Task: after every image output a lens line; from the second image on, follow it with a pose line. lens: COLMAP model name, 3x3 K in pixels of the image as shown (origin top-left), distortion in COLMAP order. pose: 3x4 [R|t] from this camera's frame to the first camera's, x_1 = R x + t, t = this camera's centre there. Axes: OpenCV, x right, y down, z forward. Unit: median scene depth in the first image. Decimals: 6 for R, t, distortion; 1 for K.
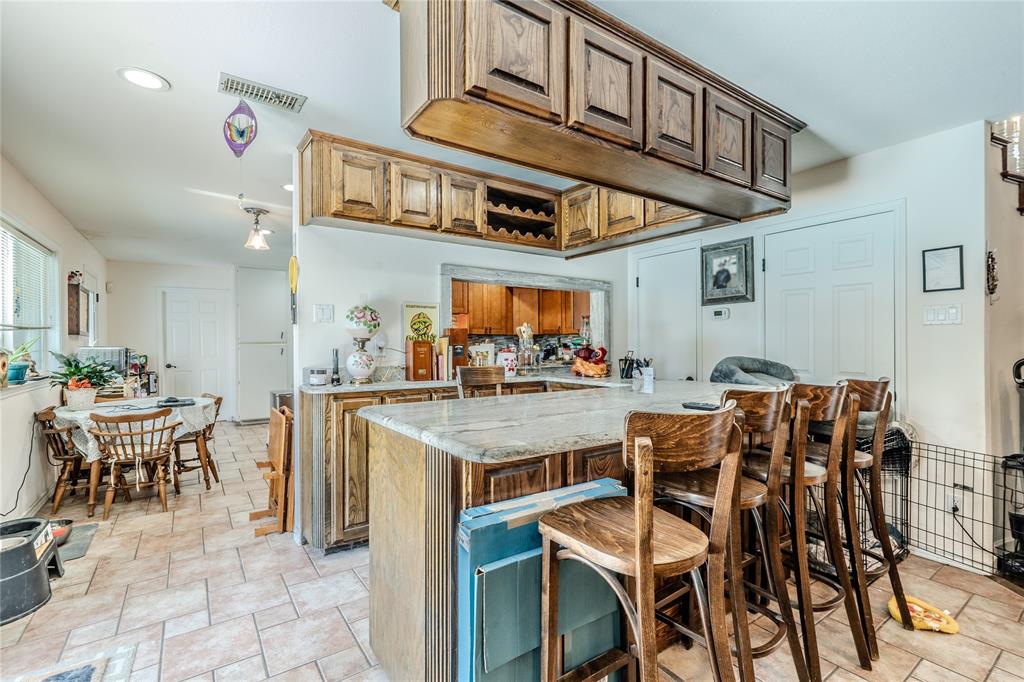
lens RADIAL K [[466.4, 0, 507.5], [0, 466.4, 345.0], [0, 0, 1]] dist [-0.000510, -0.000009]
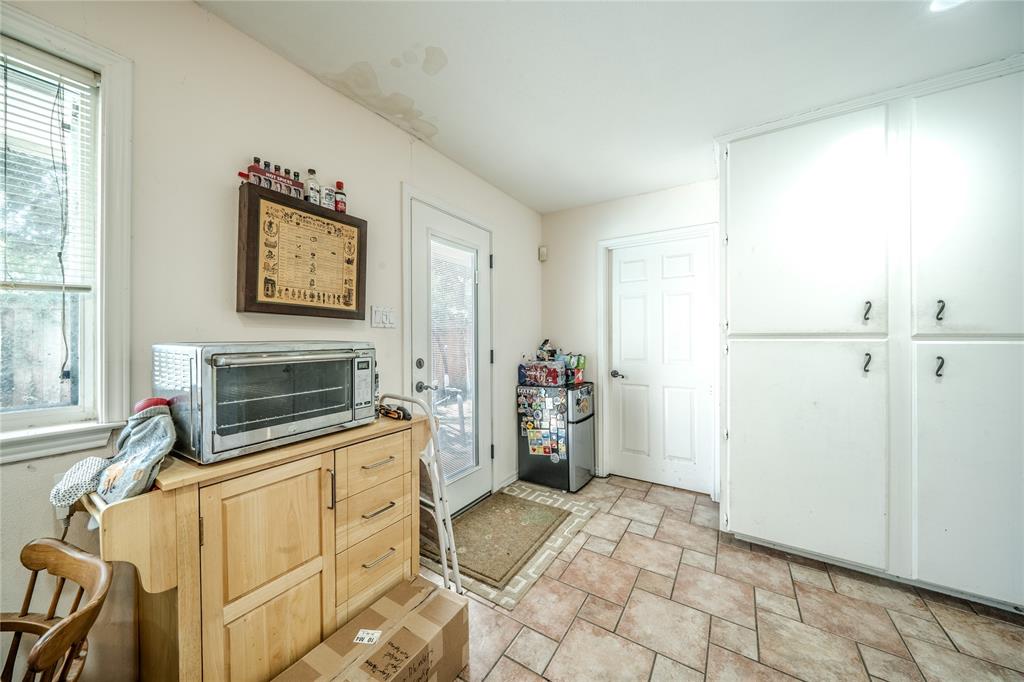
lens RADIAL K [[355.6, 0, 508.9], [0, 355.6, 335.7], [0, 0, 1]] dist [-0.000002, -0.000184]
pose [[0.385653, 0.006673, -0.922620, -0.368671], [-0.005397, 0.999973, 0.004977, -0.004679], [0.922628, 0.003060, 0.385678, 0.714299]]
